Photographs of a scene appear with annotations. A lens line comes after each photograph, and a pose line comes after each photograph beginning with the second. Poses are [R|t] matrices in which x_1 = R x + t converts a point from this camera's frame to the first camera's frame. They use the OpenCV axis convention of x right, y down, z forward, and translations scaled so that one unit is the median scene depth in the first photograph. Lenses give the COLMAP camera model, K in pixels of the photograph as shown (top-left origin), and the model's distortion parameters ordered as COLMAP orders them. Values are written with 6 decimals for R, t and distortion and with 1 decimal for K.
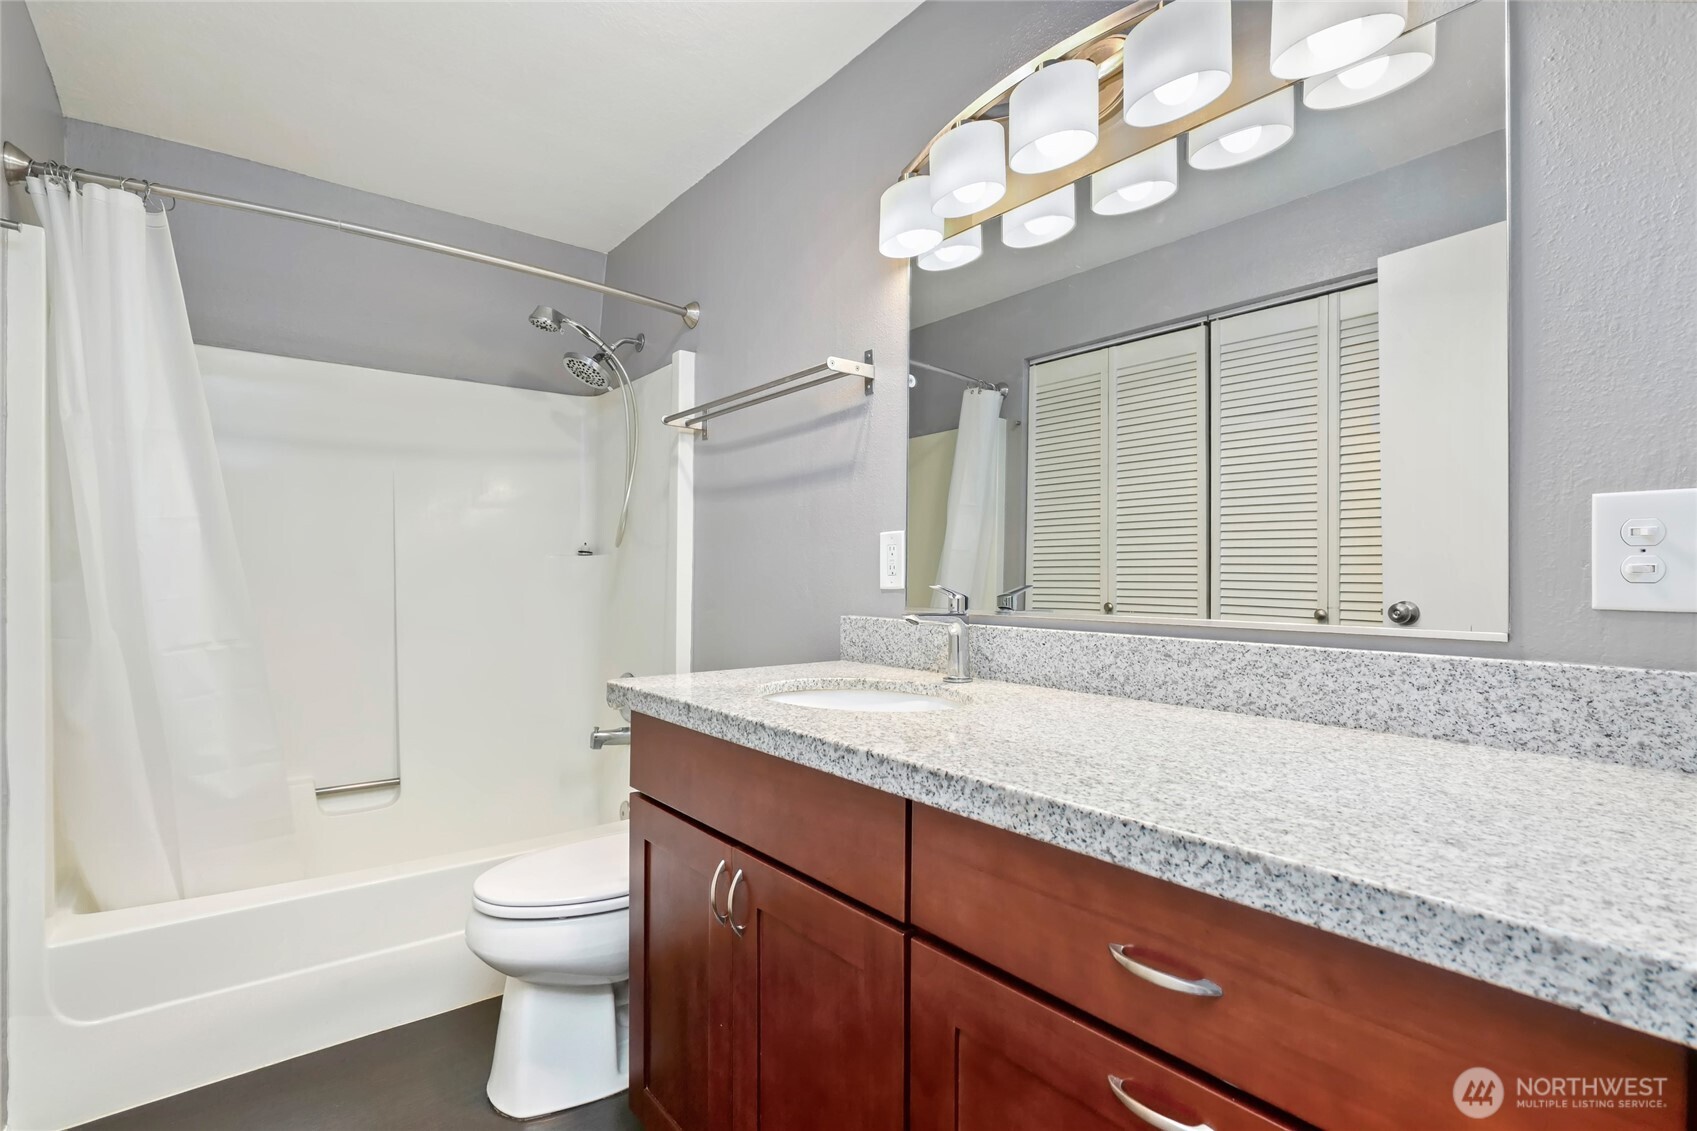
lens RADIAL K [[803.6, 0, 842.0], [0, 803.6, 571.3], [0, 0, 1]] dist [-0.007075, 0.000578]
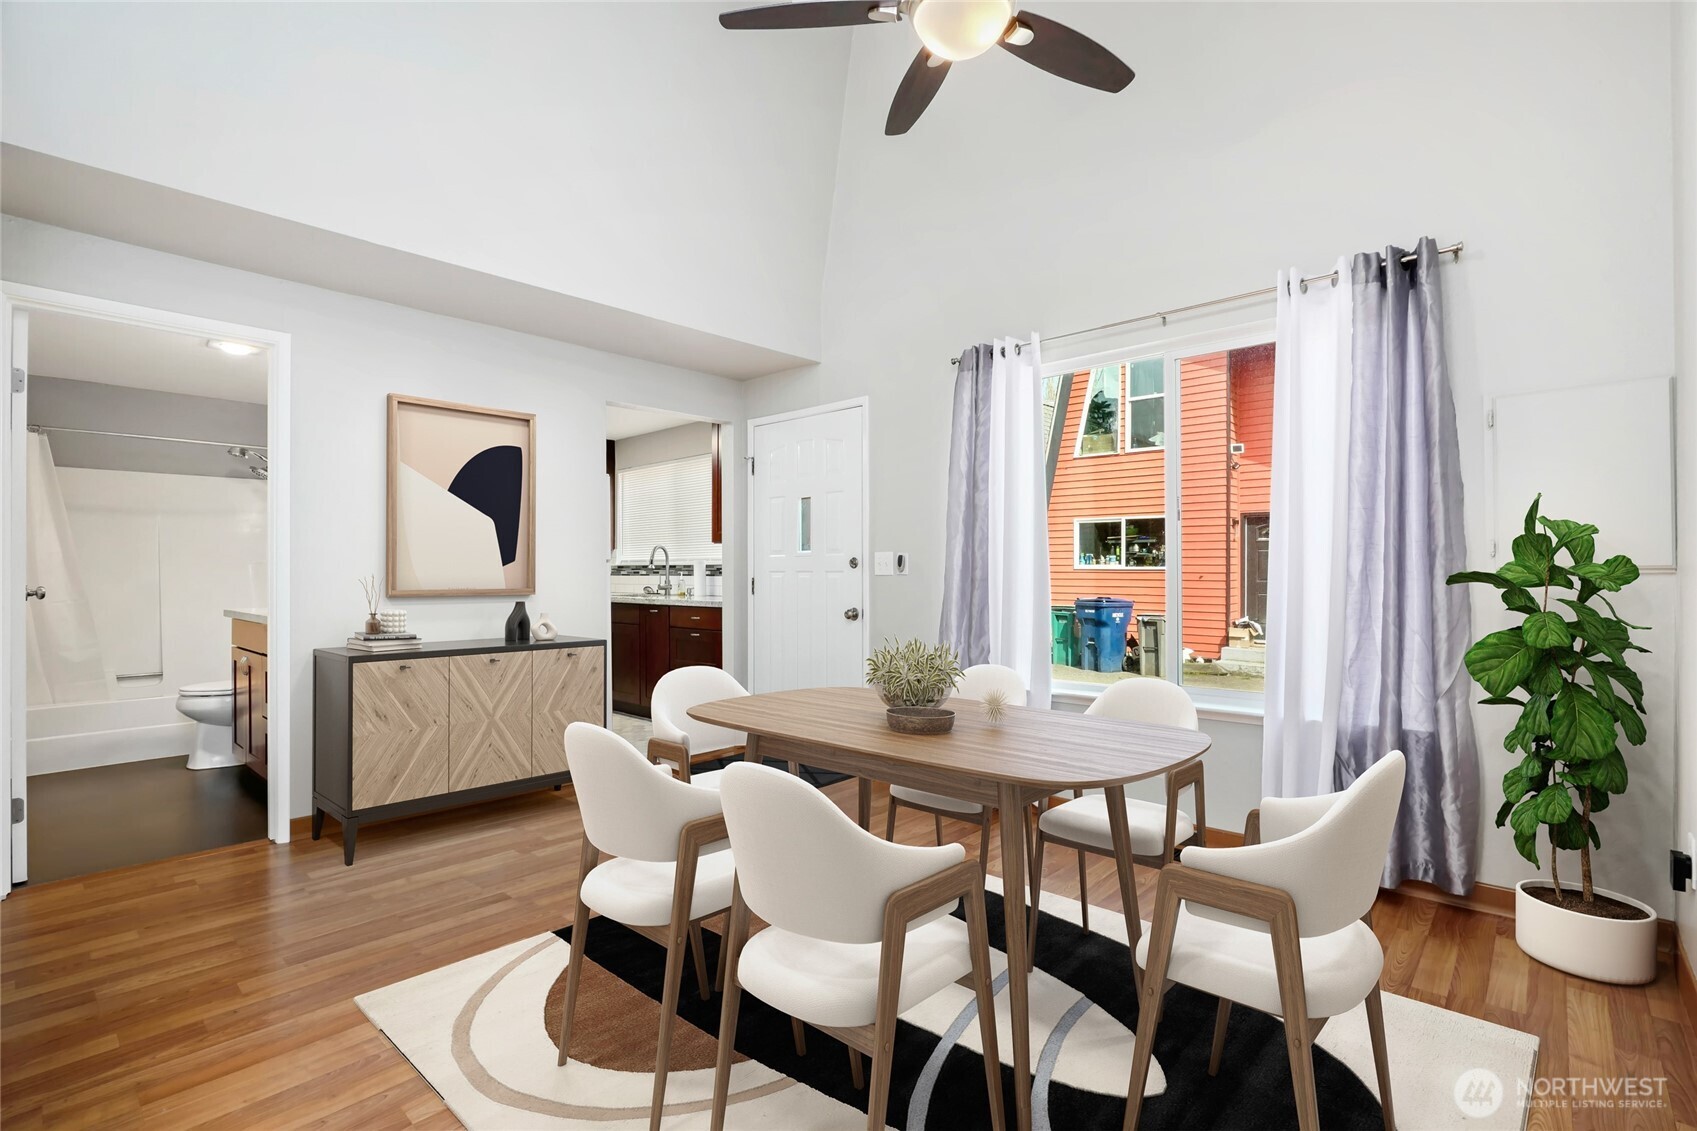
lens RADIAL K [[803.6, 0, 844.1], [0, 803.6, 567.7], [0, 0, 1]] dist [-0.007075, 0.000578]
pose [[0.990388, -0.004919, 0.138232, 0.945166], [0.004553, 0.999985, 0.002967, -0.009827], [-0.138245, -0.002309, 0.990395, -1.340356]]
